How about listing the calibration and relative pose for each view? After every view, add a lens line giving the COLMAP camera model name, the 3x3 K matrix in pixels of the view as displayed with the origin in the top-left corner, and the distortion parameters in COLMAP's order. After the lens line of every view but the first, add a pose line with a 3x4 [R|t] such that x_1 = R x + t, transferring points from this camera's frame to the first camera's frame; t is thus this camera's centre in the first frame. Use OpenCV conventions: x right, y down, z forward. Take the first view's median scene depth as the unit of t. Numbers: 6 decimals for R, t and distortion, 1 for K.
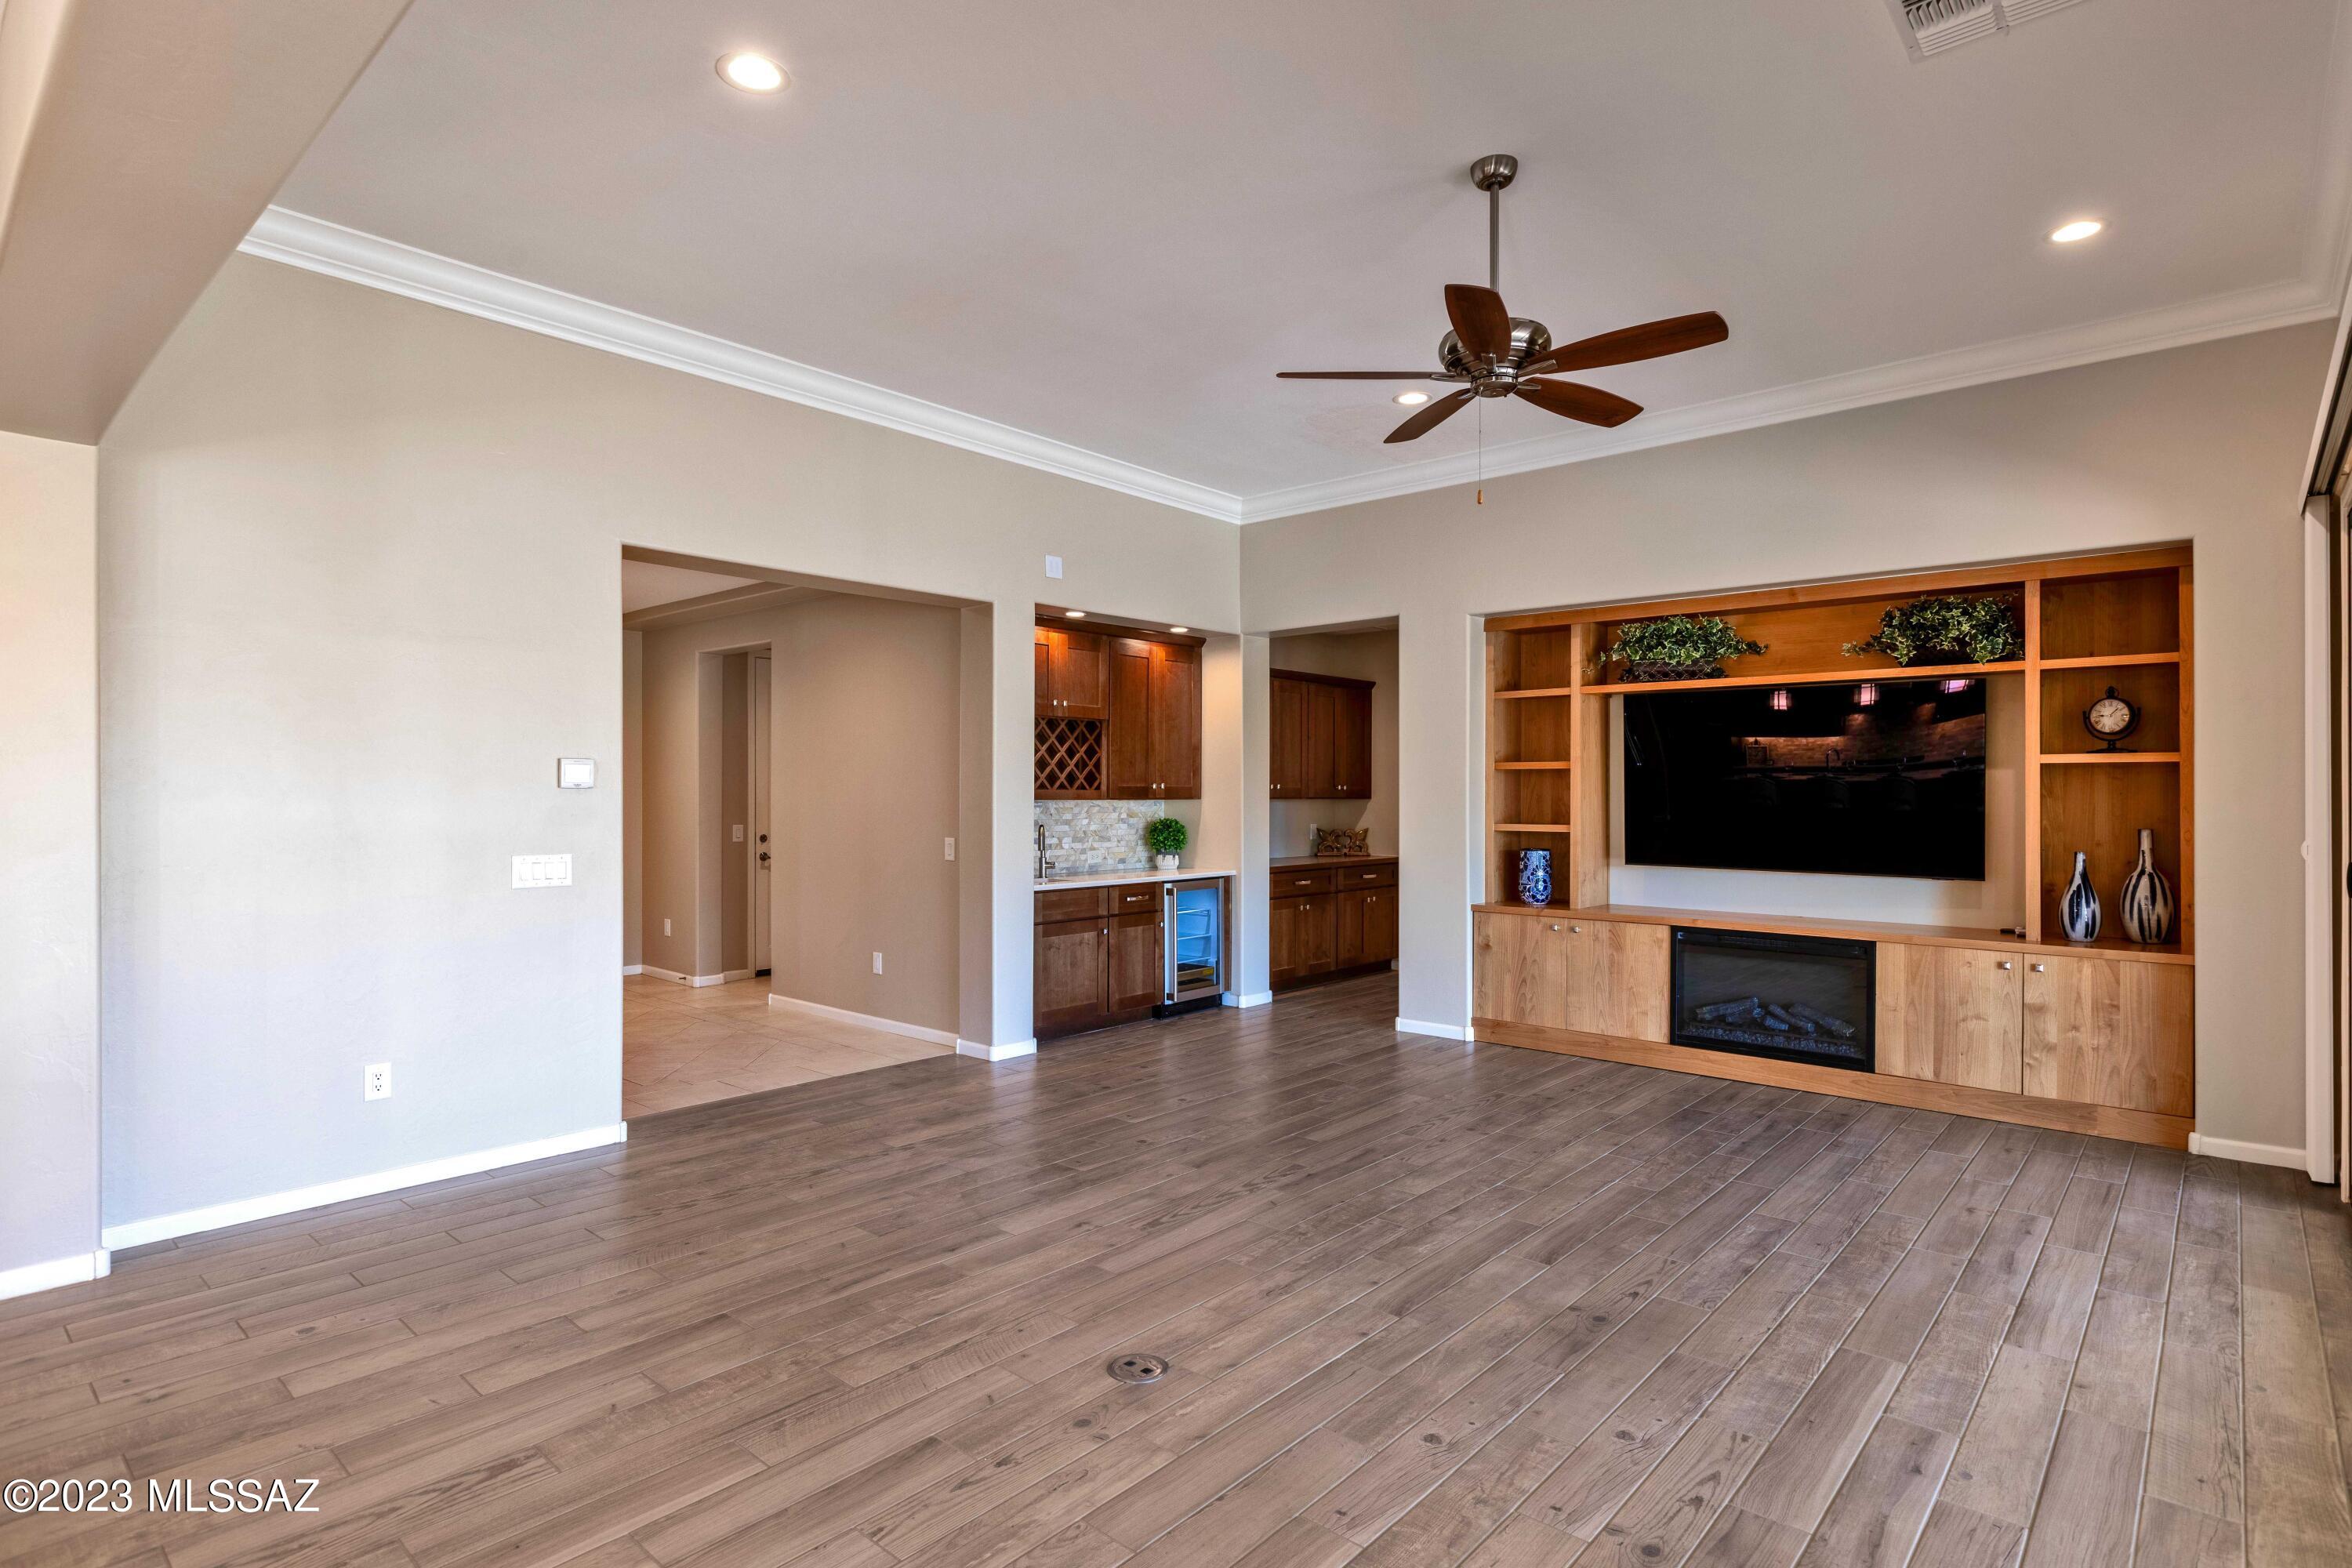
lens RADIAL K [[1173.5, 0, 1176.0], [0, 1173.5, 784.0], [0, 0, 1]] dist [0.000326, 0.000096]
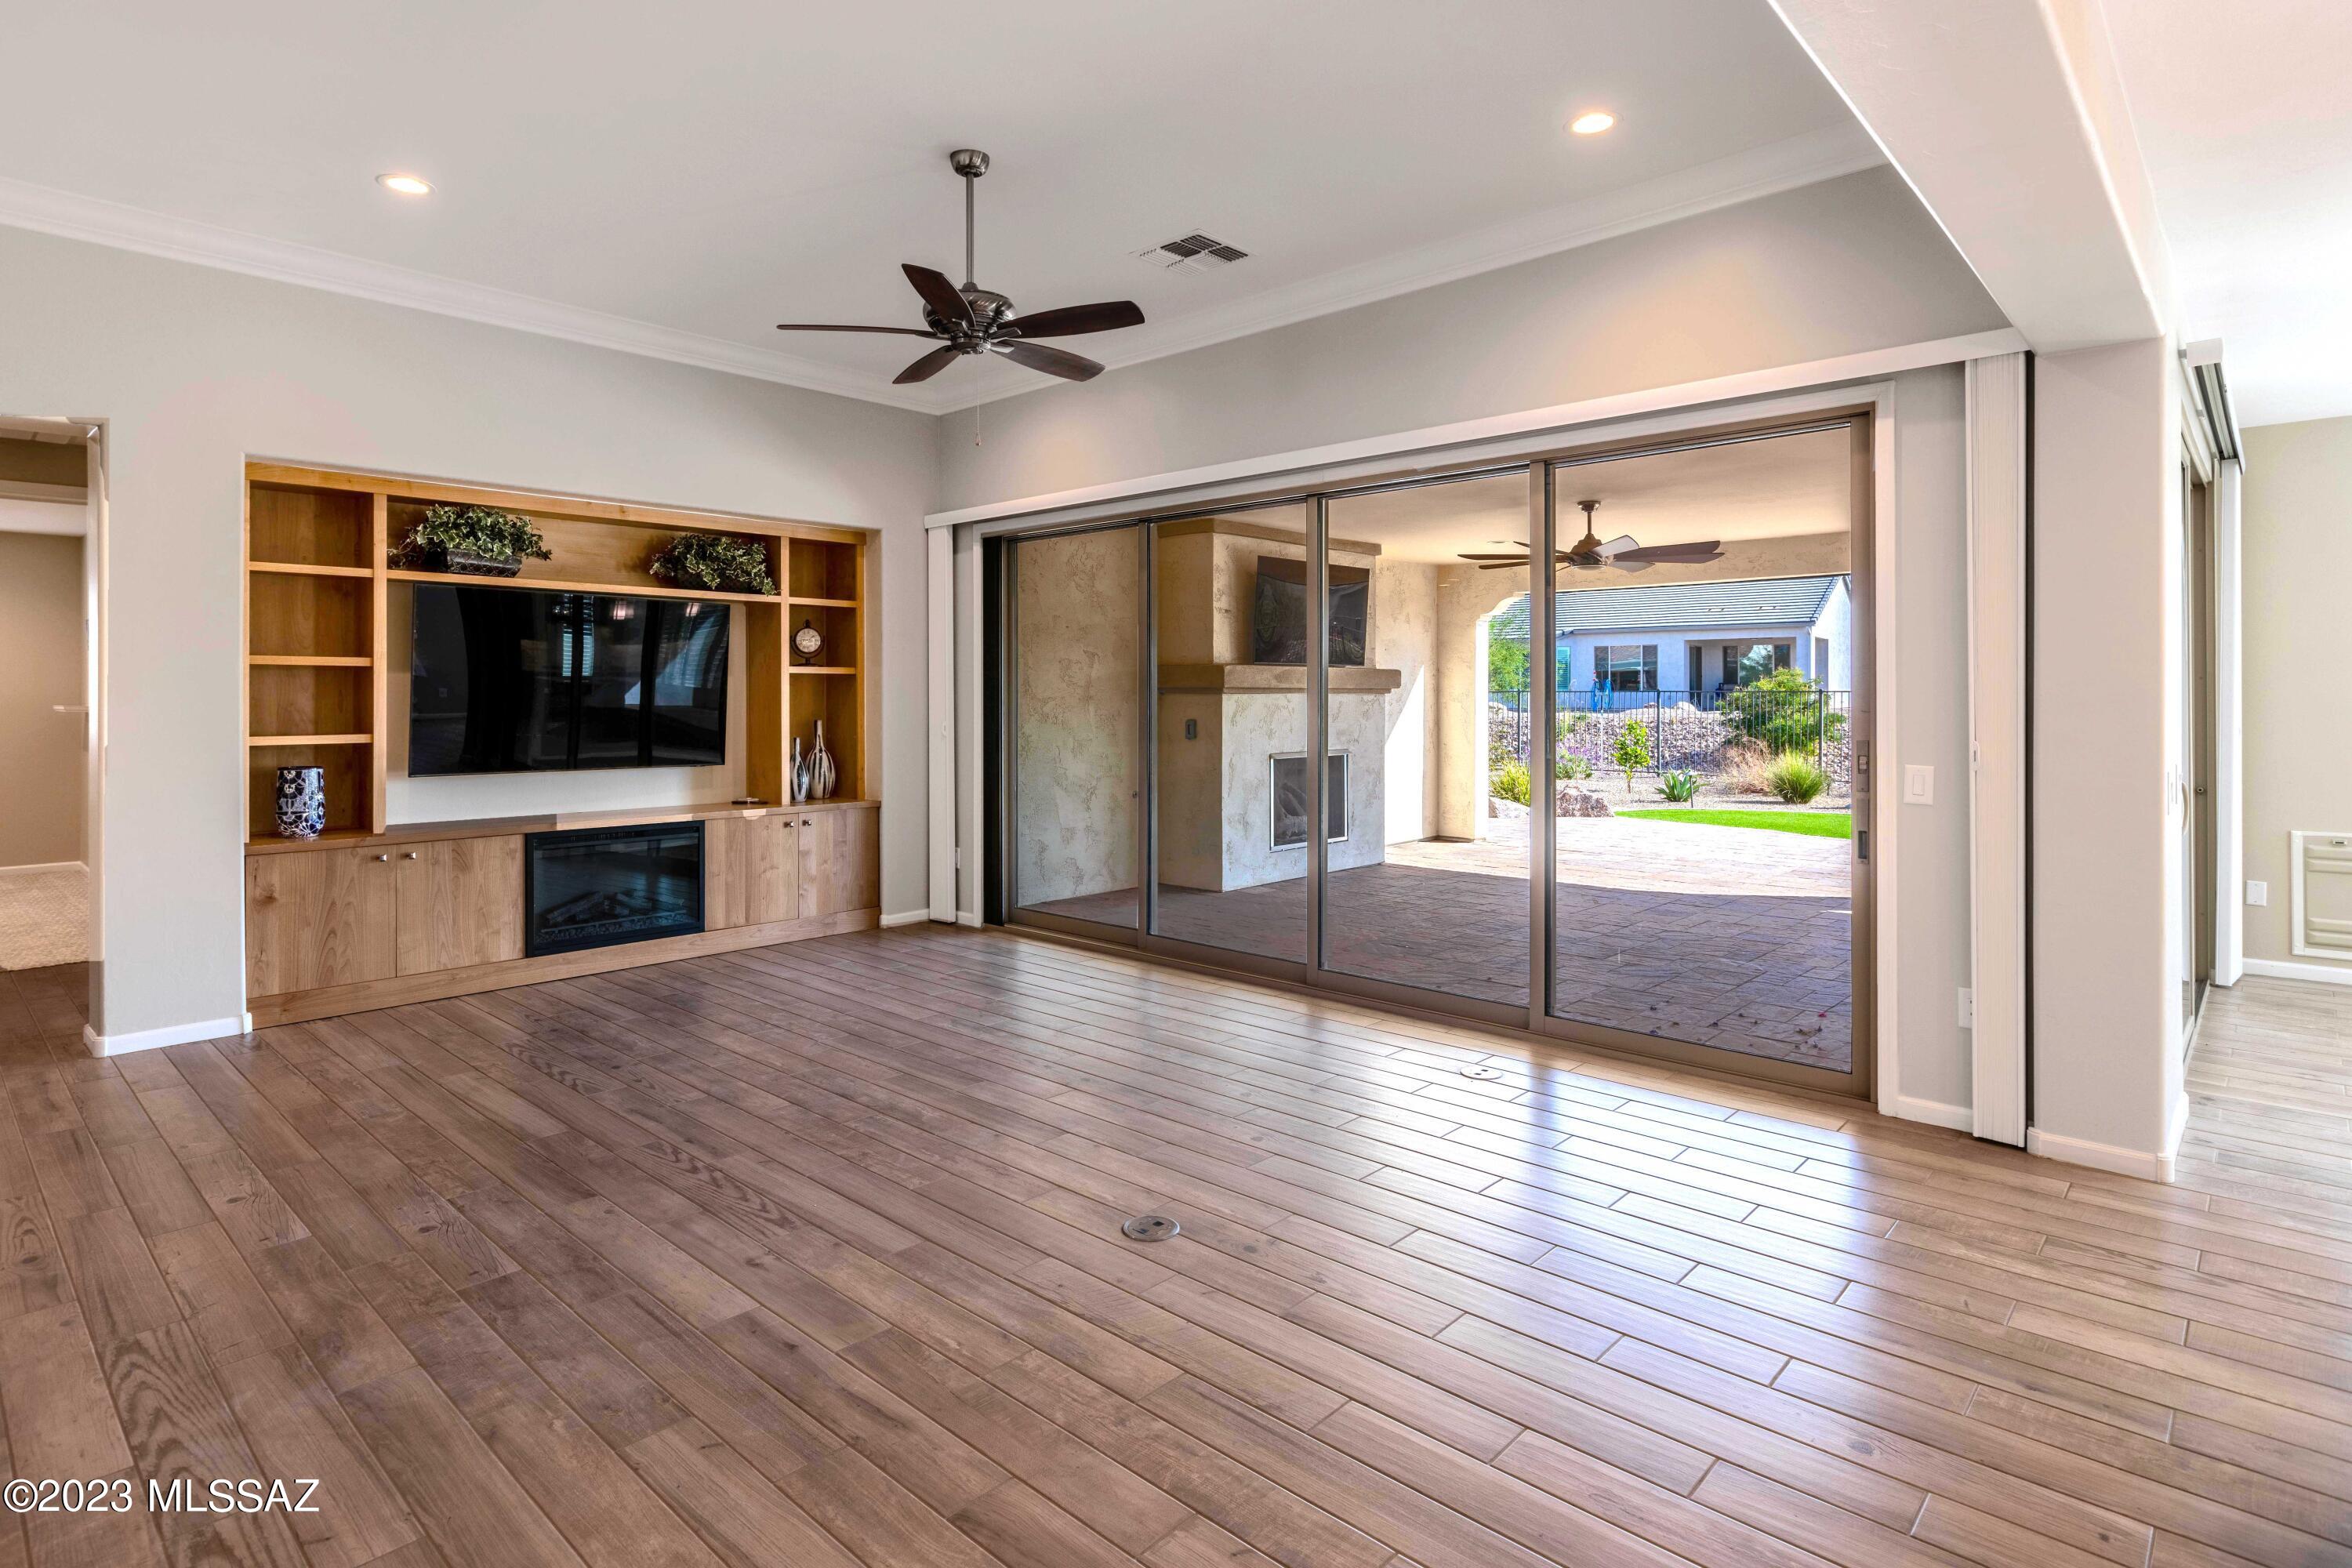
lens RADIAL K [[1200.5, 0, 1128.9], [0, 1200.5, 719.6], [0, 0, 1]] dist [-0.002793, -0.000504]
pose [[0.058054, -0.023755, 0.998031, -0.520341], [-0.005216, 0.999696, 0.024098, 0.000447], [-0.998300, -0.006605, 0.057913, 0.442440]]
